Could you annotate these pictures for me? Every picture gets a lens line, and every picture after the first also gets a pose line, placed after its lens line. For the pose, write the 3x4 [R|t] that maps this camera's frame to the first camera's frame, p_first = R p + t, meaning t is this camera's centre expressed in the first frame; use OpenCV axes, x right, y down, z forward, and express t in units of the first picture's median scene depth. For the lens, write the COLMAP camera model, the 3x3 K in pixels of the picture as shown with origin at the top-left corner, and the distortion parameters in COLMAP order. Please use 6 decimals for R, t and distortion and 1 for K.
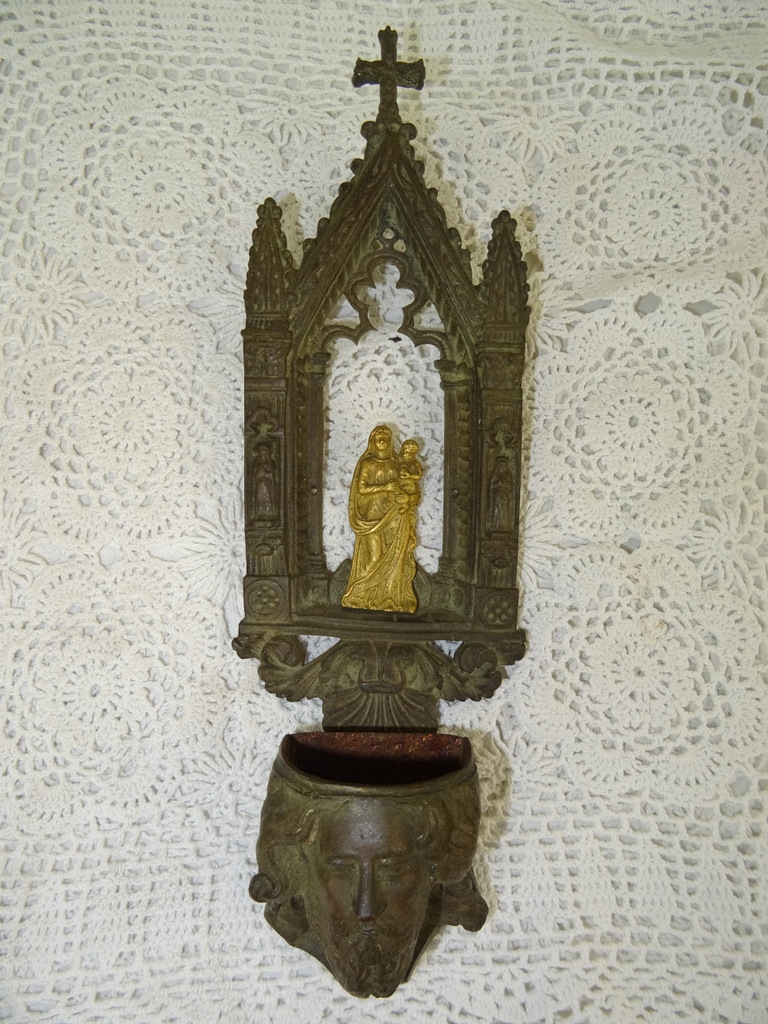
lens RADIAL K [[730.0, 0, 394.7], [0, 730.0, 513.1], [0, 0, 1]] dist [0.009097, -0.028870]
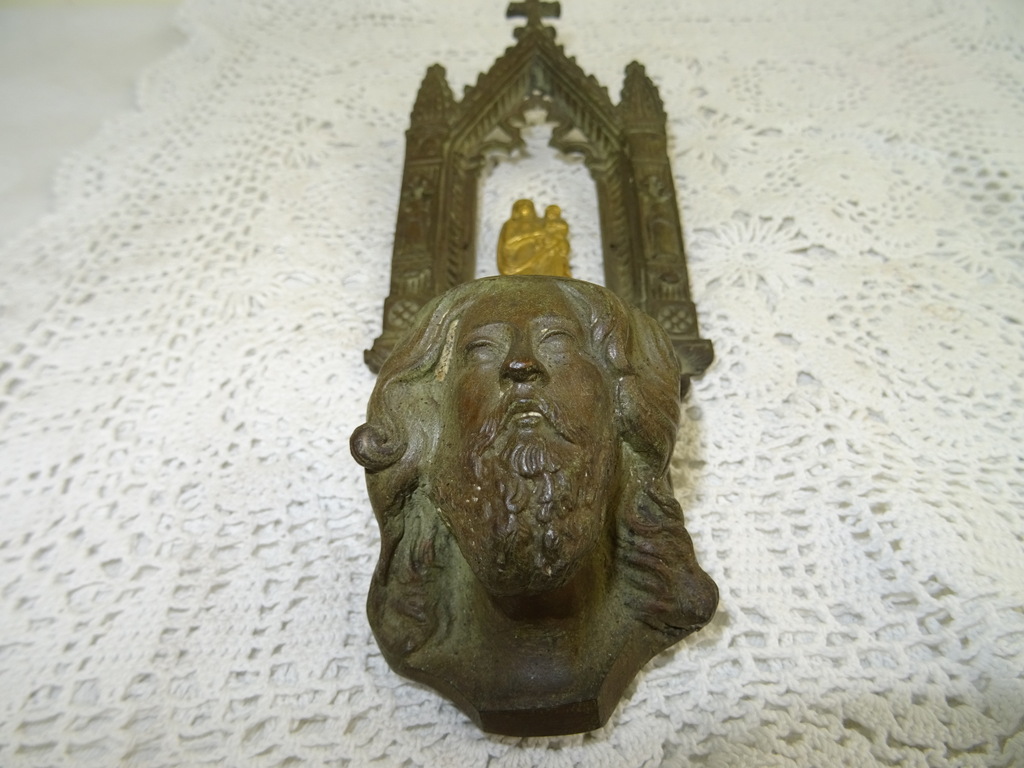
lens RADIAL K [[730.0, 0, 518.3], [0, 730.0, 386.3], [0, 0, 1]] dist [0.009097, -0.028870]
pose [[0.998670, -0.038101, -0.034734, -0.015286], [0.010603, 0.811077, -0.584843, 0.694221], [0.050455, 0.583697, 0.810403, 0.335878]]
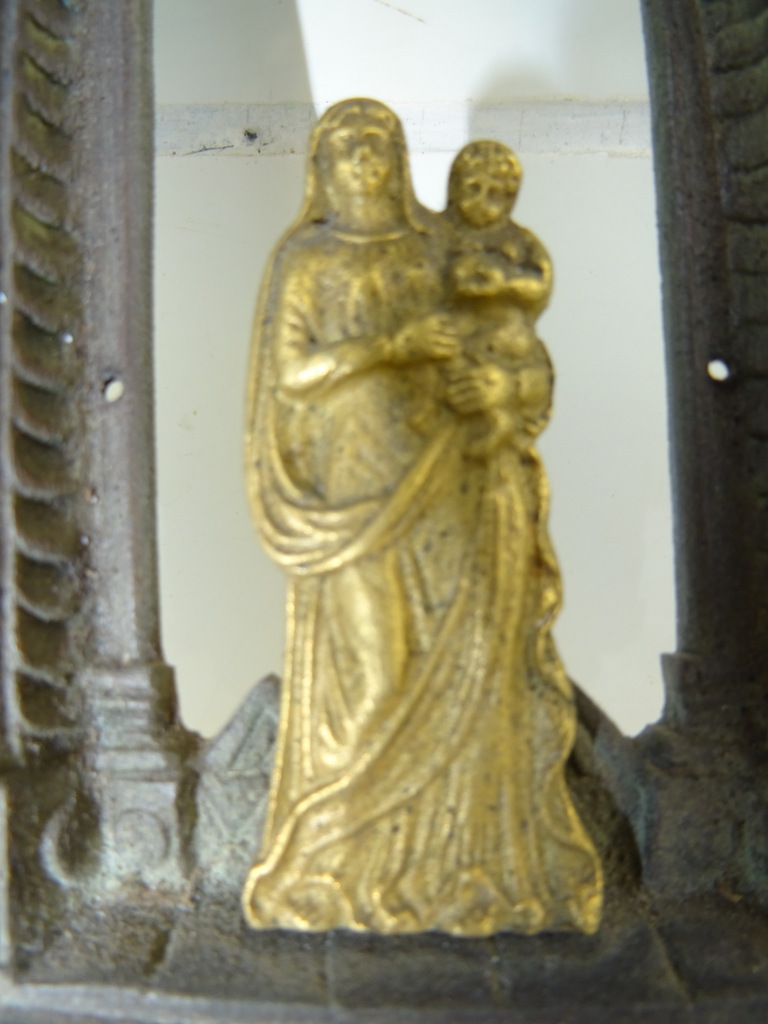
lens RADIAL K [[730.0, 0, 354.9], [0, 730.0, 506.5], [0, 0, 1]] dist [0.009097, -0.028870]
pose [[0.997964, -0.043582, -0.046575, -0.024145], [0.039536, 0.995637, -0.084527, 0.029858], [0.050056, 0.082513, 0.995332, 0.791340]]
